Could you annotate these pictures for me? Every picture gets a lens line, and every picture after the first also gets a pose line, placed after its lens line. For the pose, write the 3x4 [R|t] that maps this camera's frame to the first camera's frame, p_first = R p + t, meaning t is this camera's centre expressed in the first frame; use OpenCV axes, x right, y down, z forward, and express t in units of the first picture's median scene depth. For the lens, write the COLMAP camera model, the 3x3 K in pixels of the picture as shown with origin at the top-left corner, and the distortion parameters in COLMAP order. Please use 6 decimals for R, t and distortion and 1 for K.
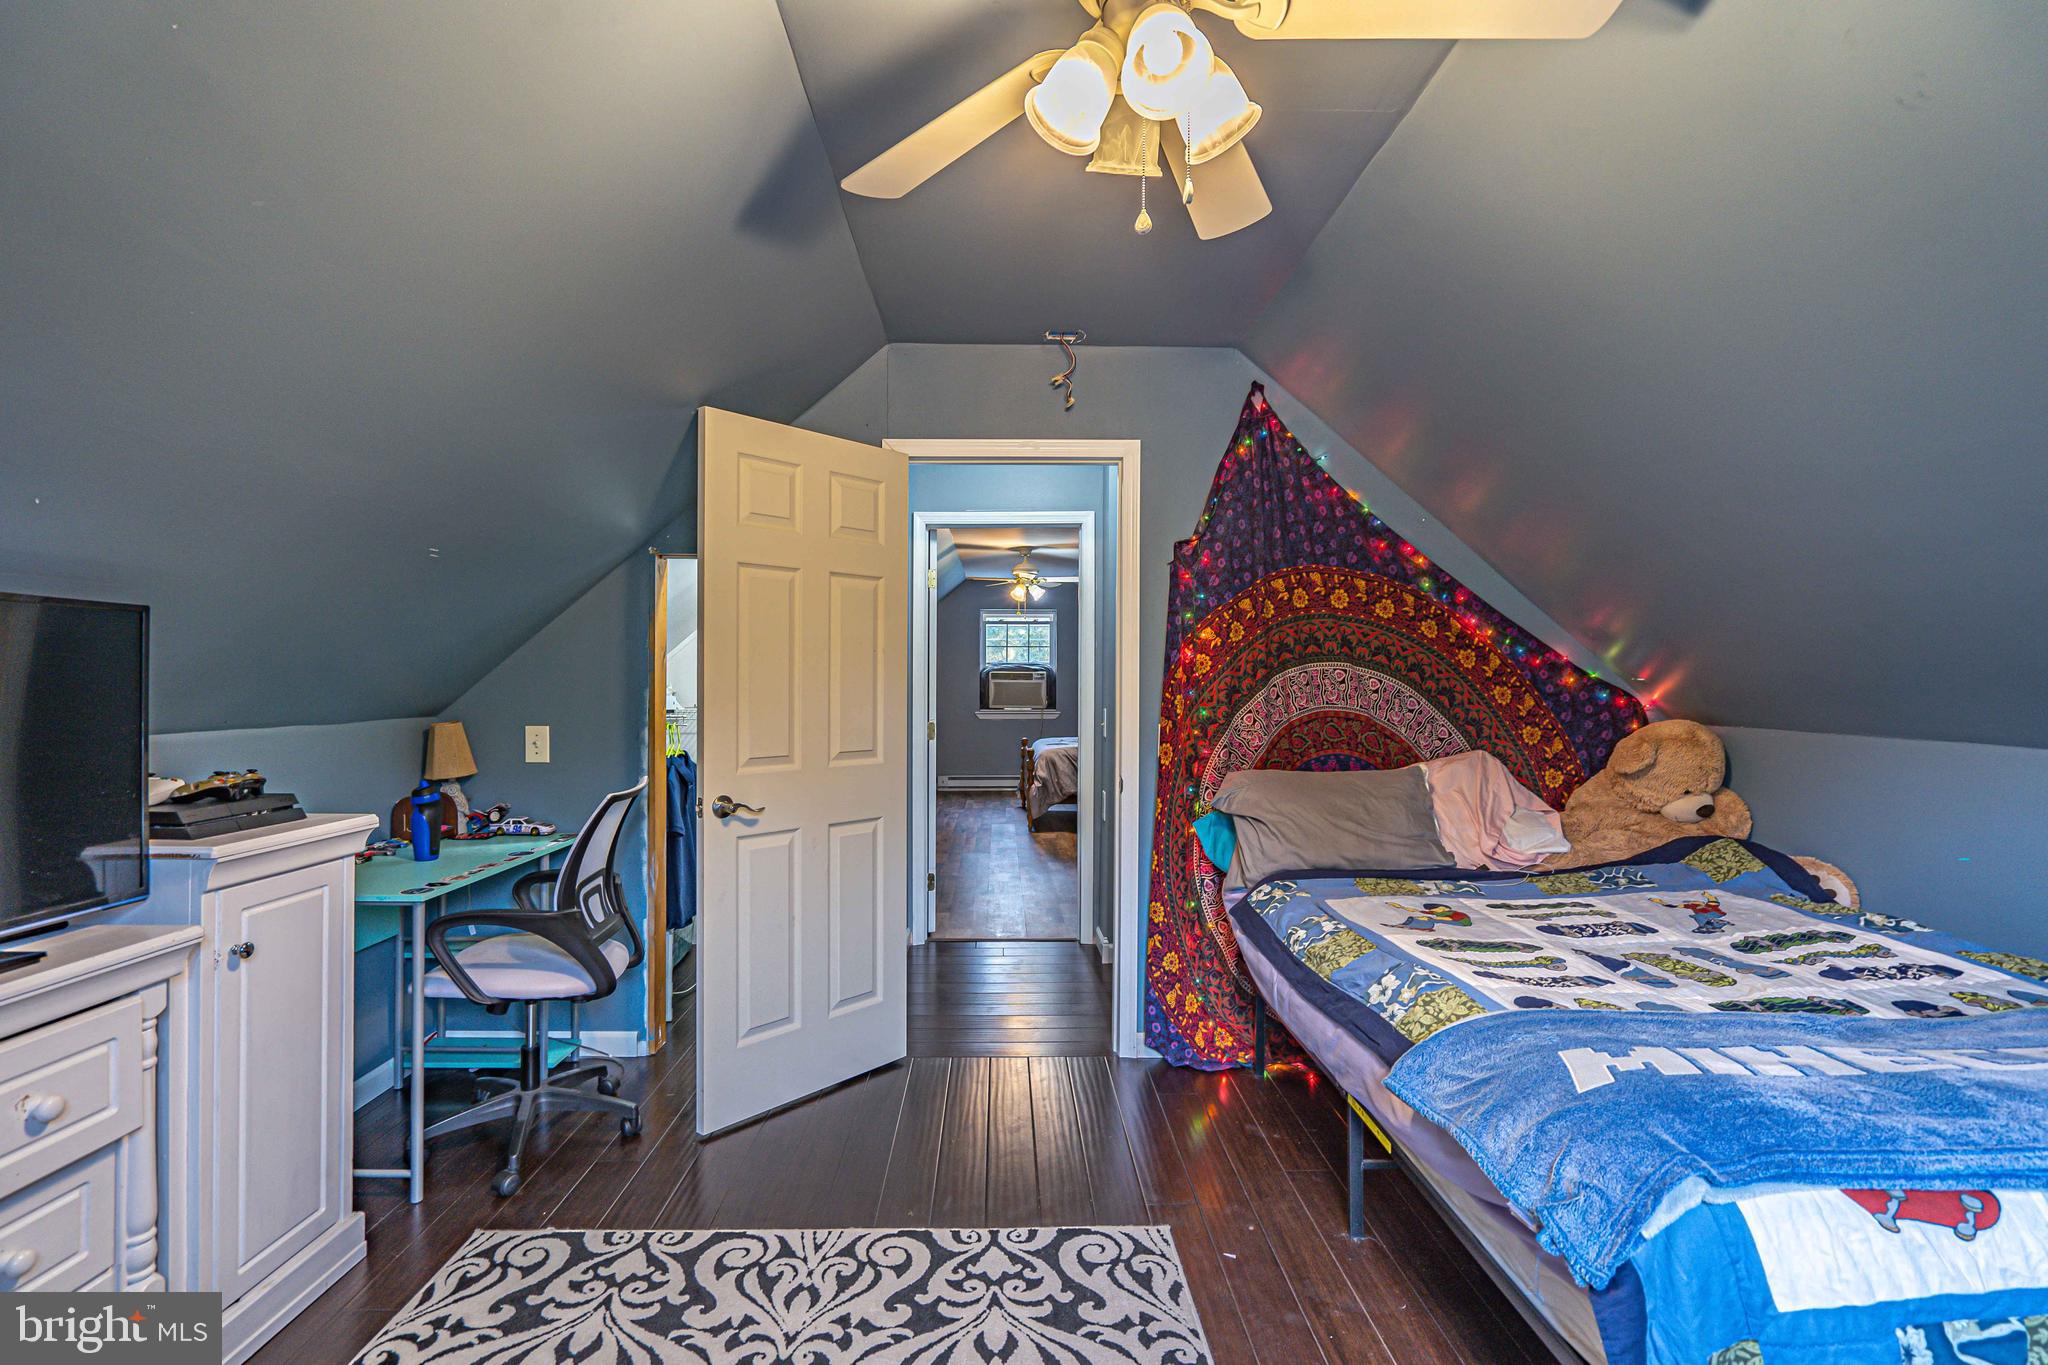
lens RADIAL K [[940.0, 0, 1019.9], [0, 940.0, 677.0], [0, 0, 1]] dist [-0.000392, 0.000292]
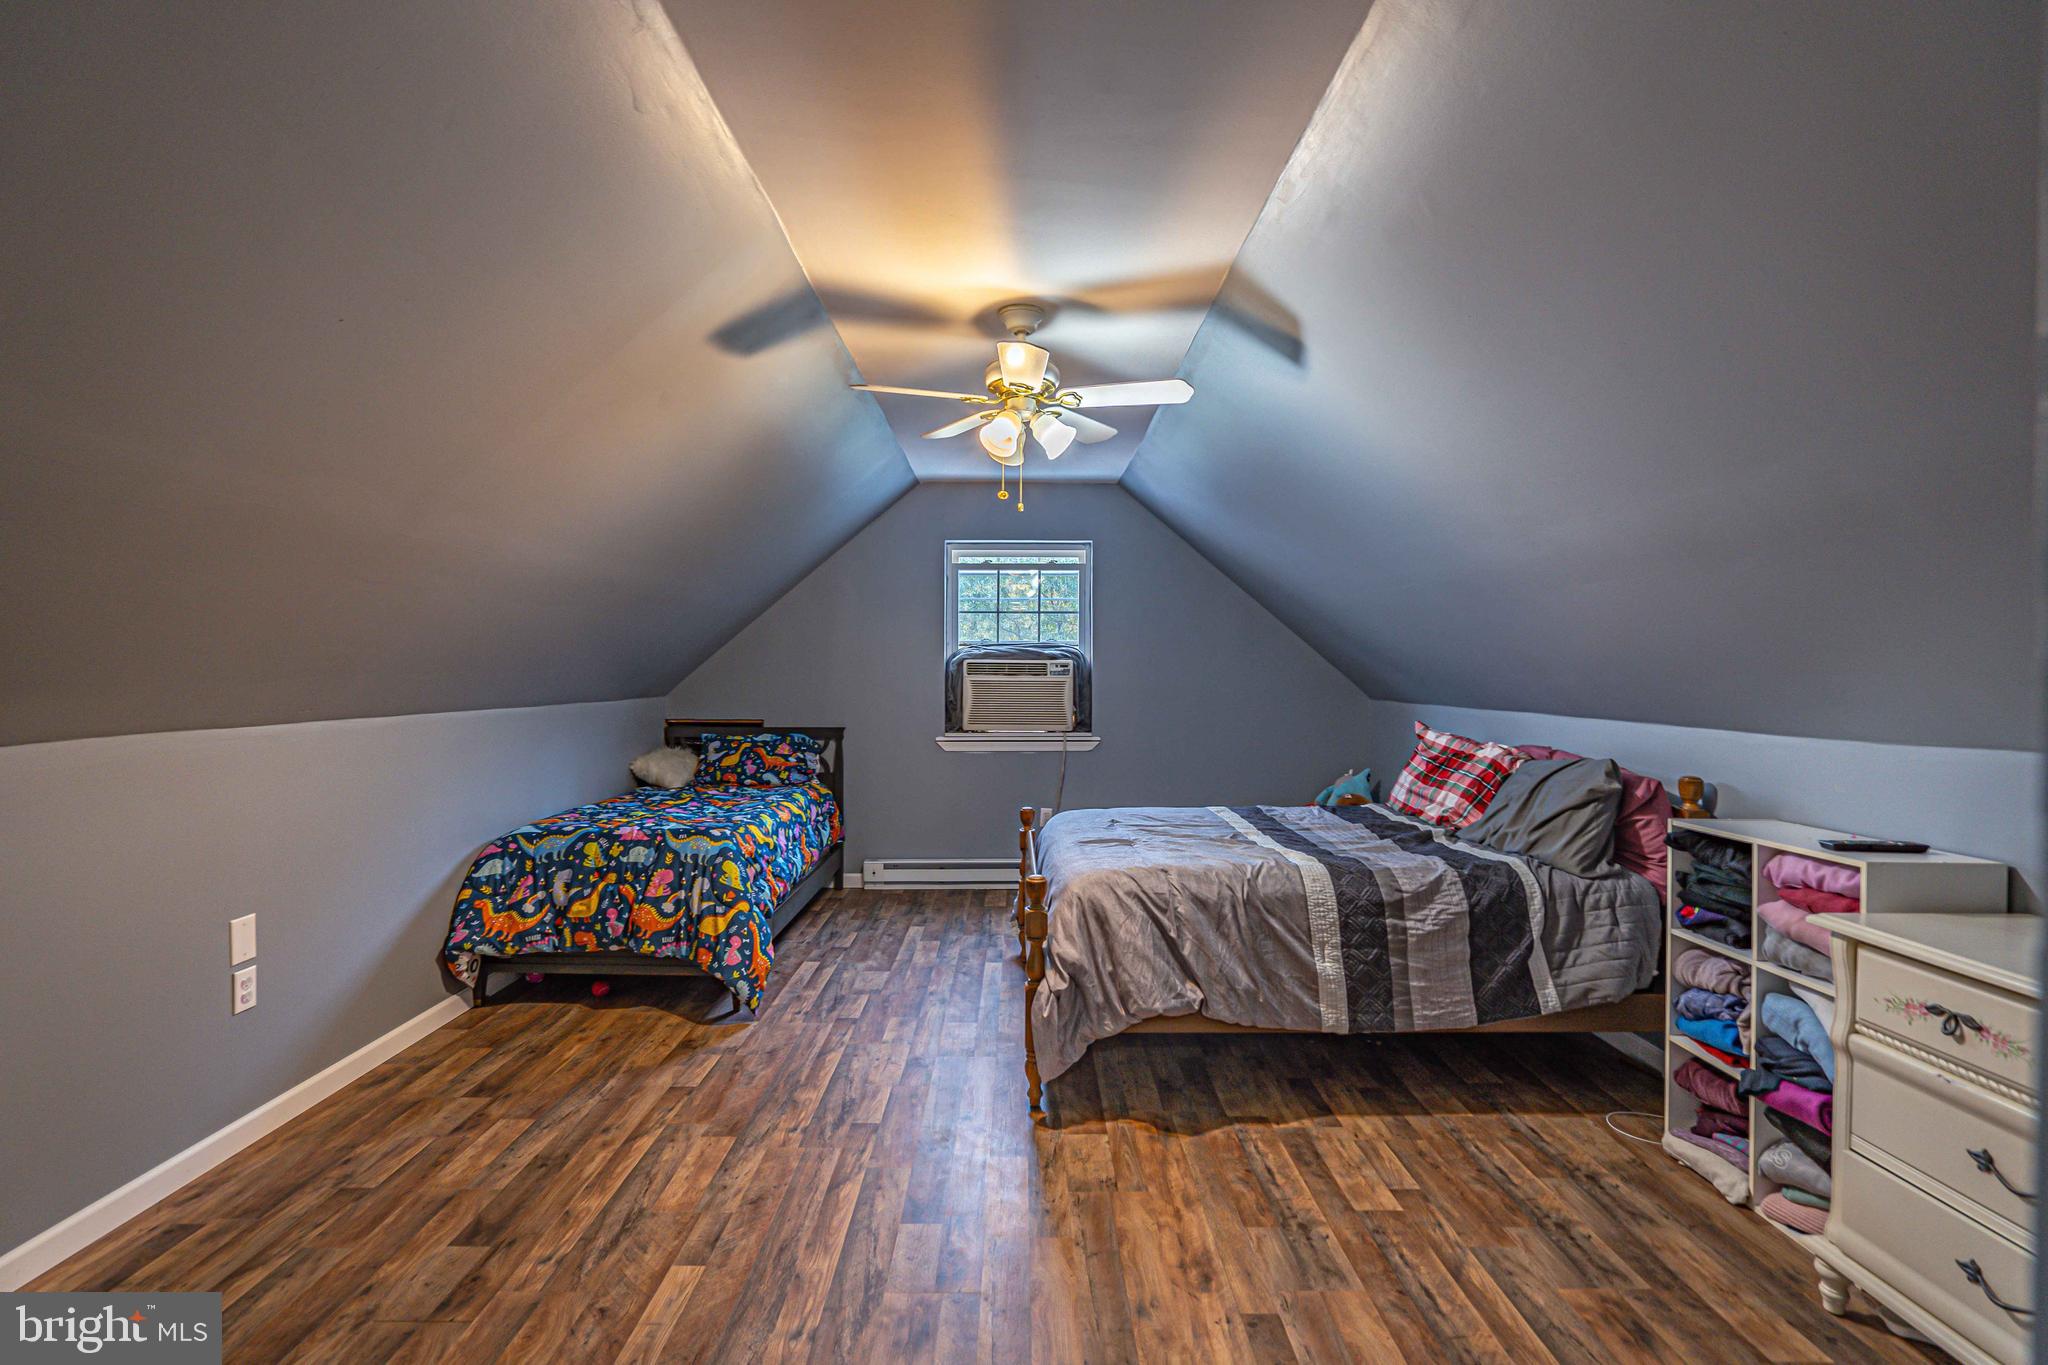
lens RADIAL K [[940.0, 0, 1019.9], [0, 940.0, 677.0], [0, 0, 1]] dist [-0.000392, 0.000292]
pose [[0.999807, 0.000444, -0.019624, 0.009210], [-0.000265, 0.999959, 0.009090, -0.001112], [0.019628, -0.009084, 0.999766, 0.490799]]
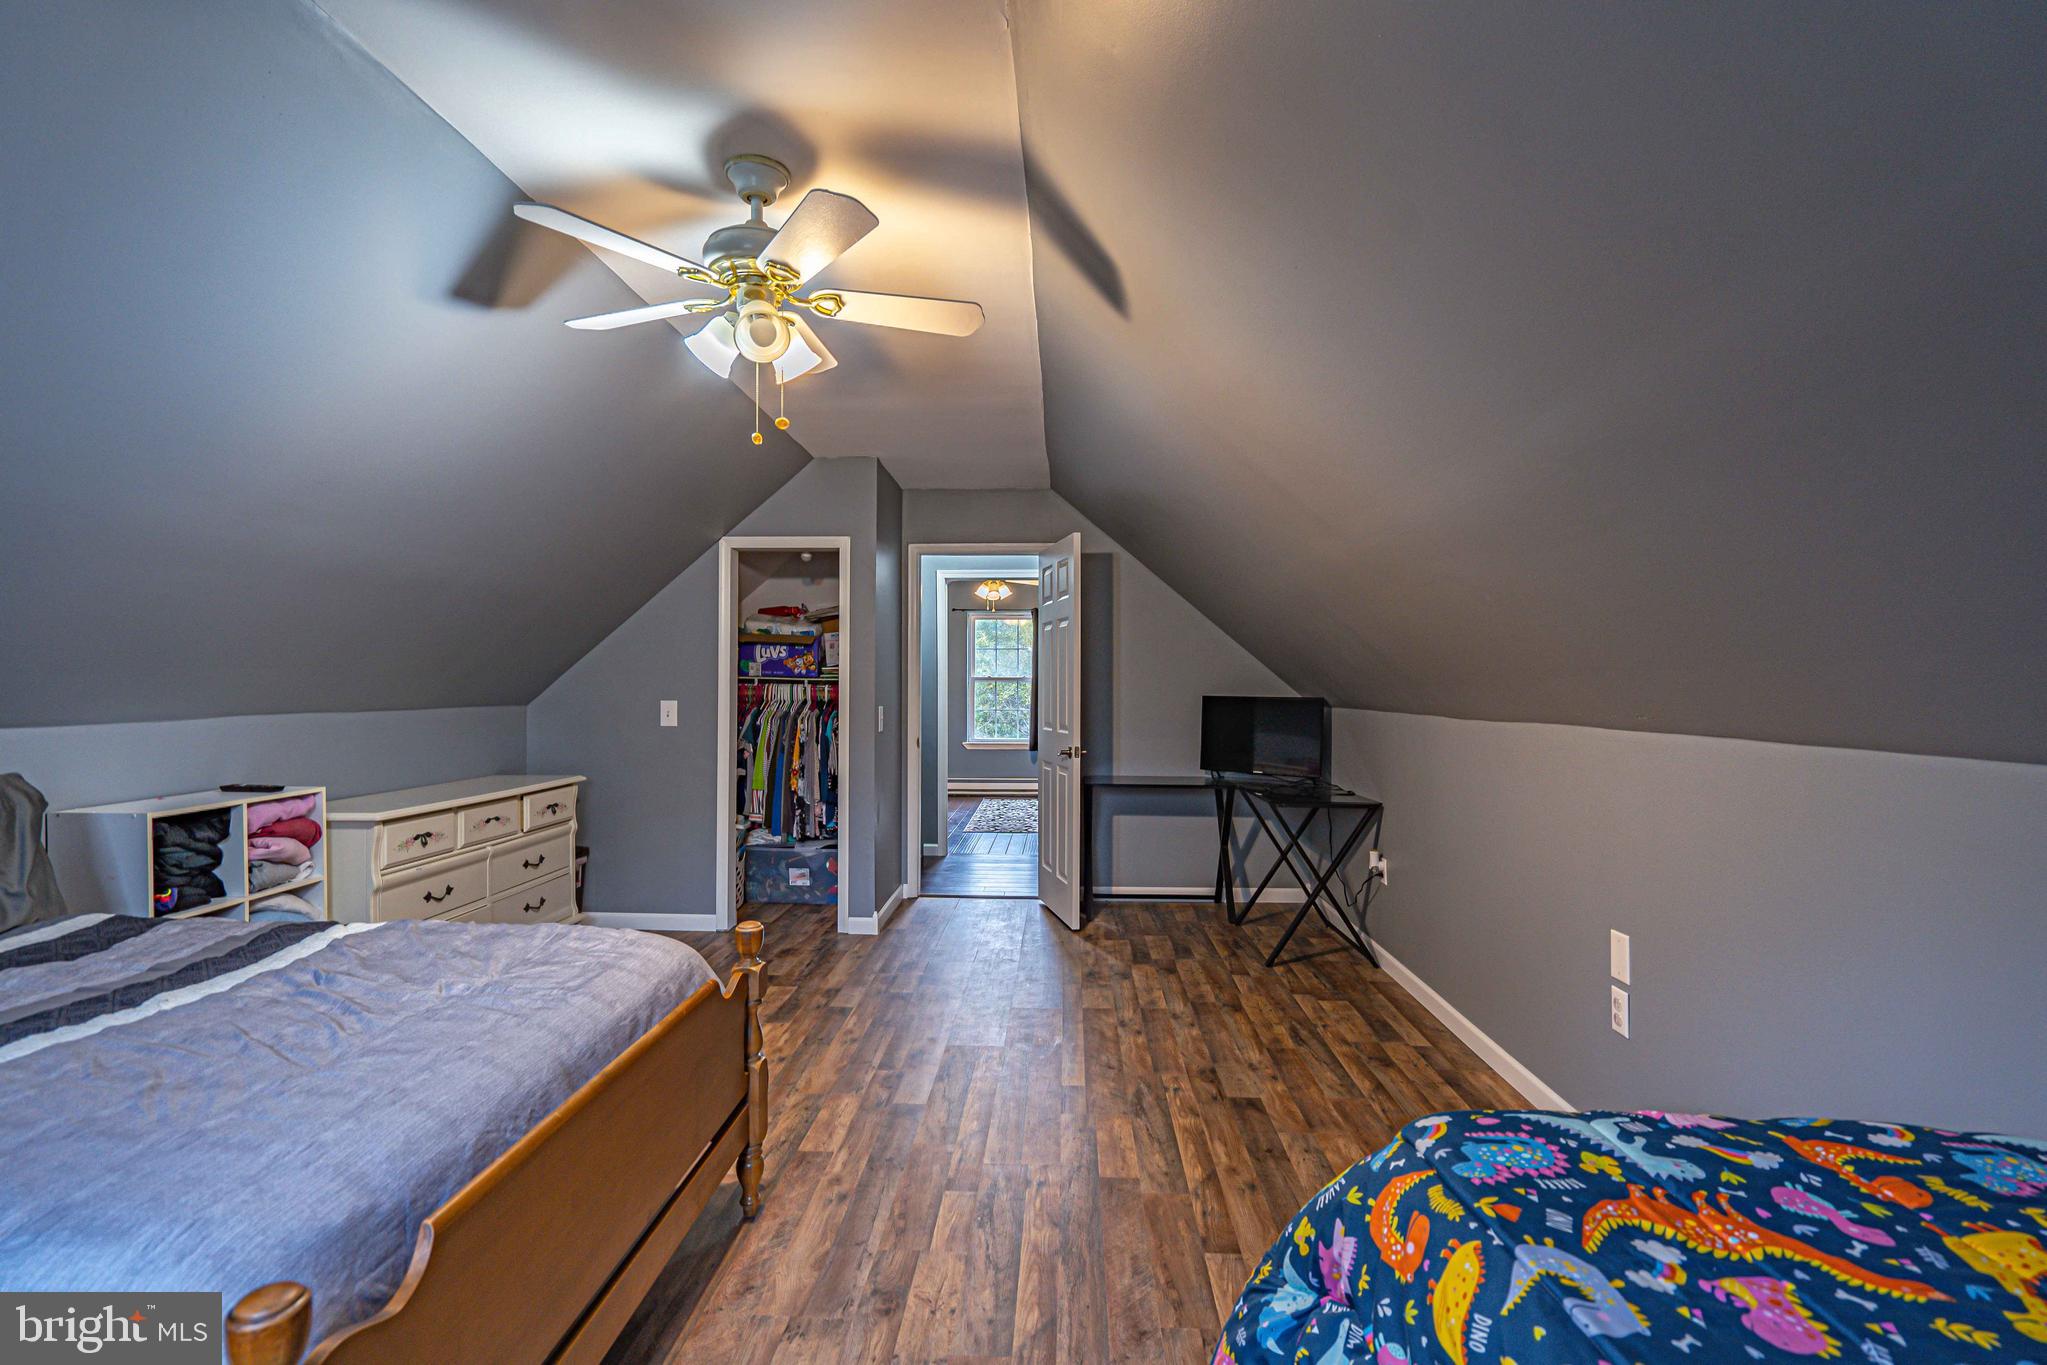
lens RADIAL K [[939.5, 0, 1019.4], [0, 939.5, 677.0], [0, 0, 1]] dist [-0.000392, 0.000292]
pose [[-0.997646, -0.004166, 0.068447, -0.074123], [-0.004642, 0.999966, -0.006791, 0.003917], [-0.068416, -0.007092, -0.997632, 1.015290]]
